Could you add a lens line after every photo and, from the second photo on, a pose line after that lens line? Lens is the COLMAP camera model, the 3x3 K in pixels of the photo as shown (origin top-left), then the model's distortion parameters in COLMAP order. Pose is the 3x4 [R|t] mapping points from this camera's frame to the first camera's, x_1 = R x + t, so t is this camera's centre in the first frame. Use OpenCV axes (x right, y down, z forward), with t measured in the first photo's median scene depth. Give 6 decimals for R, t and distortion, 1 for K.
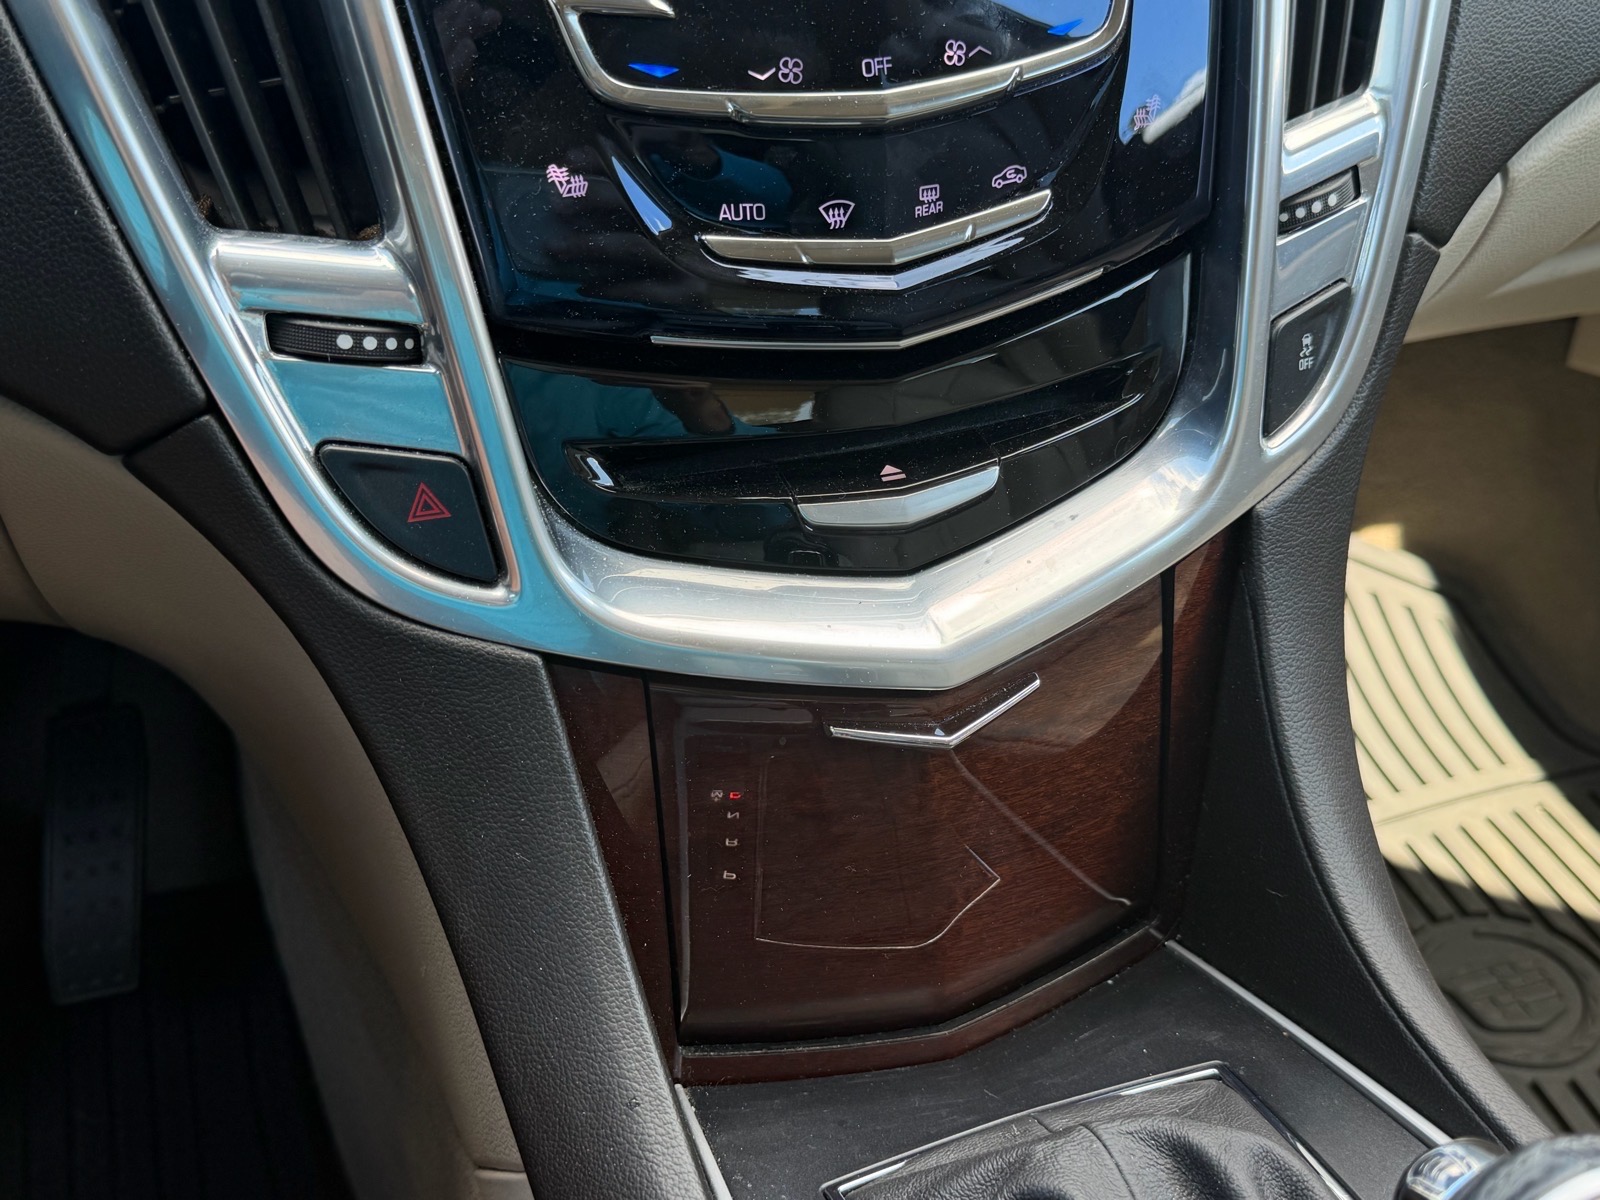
lens RADIAL K [[1791.8, 0, 800.2], [0, 1791.8, 602.9], [0, 0, 1]] dist [0.063486, 0.000000]
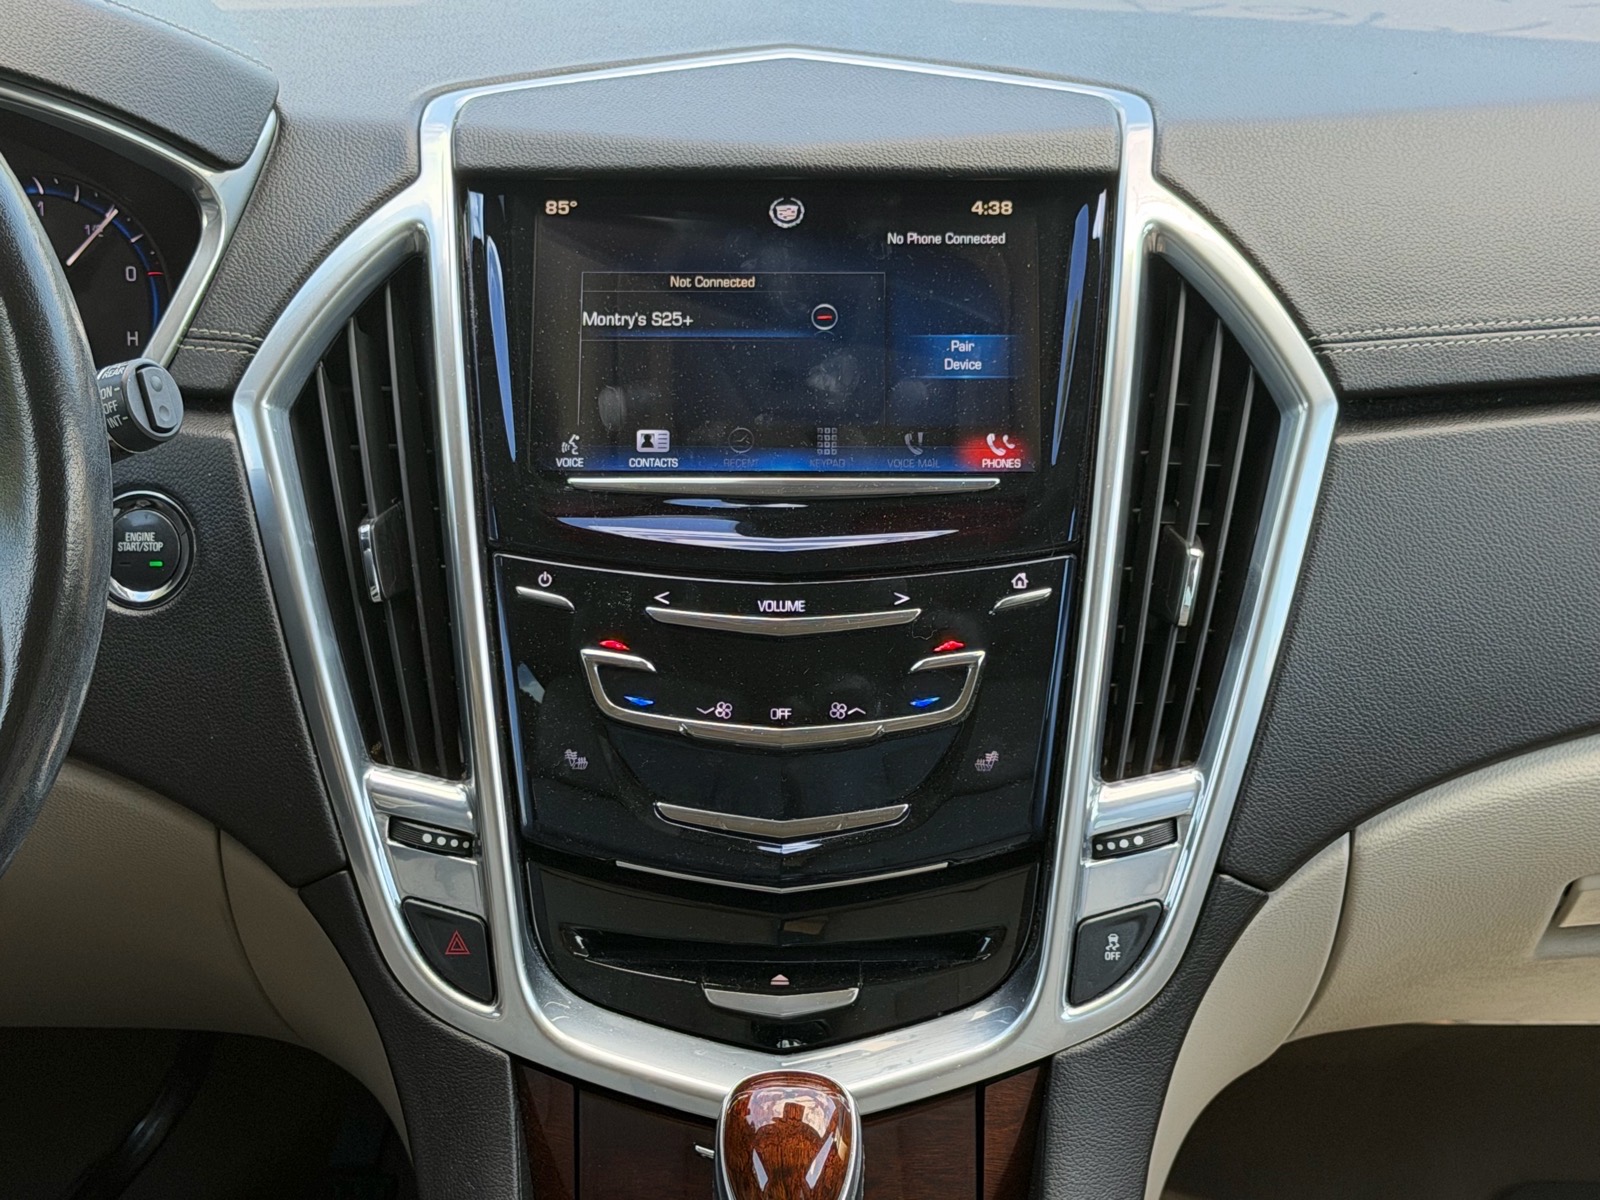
lens RADIAL K [[3094.4, 0, 787.5], [0, 3094.4, 597.2], [0, 0, 1]] dist [0.131449, 0.000000]
pose [[0.929487, 0.111566, -0.351577, 0.966904], [-0.192658, 0.959653, -0.204817, 0.151959], [0.314541, 0.258109, 0.913479, -1.456148]]
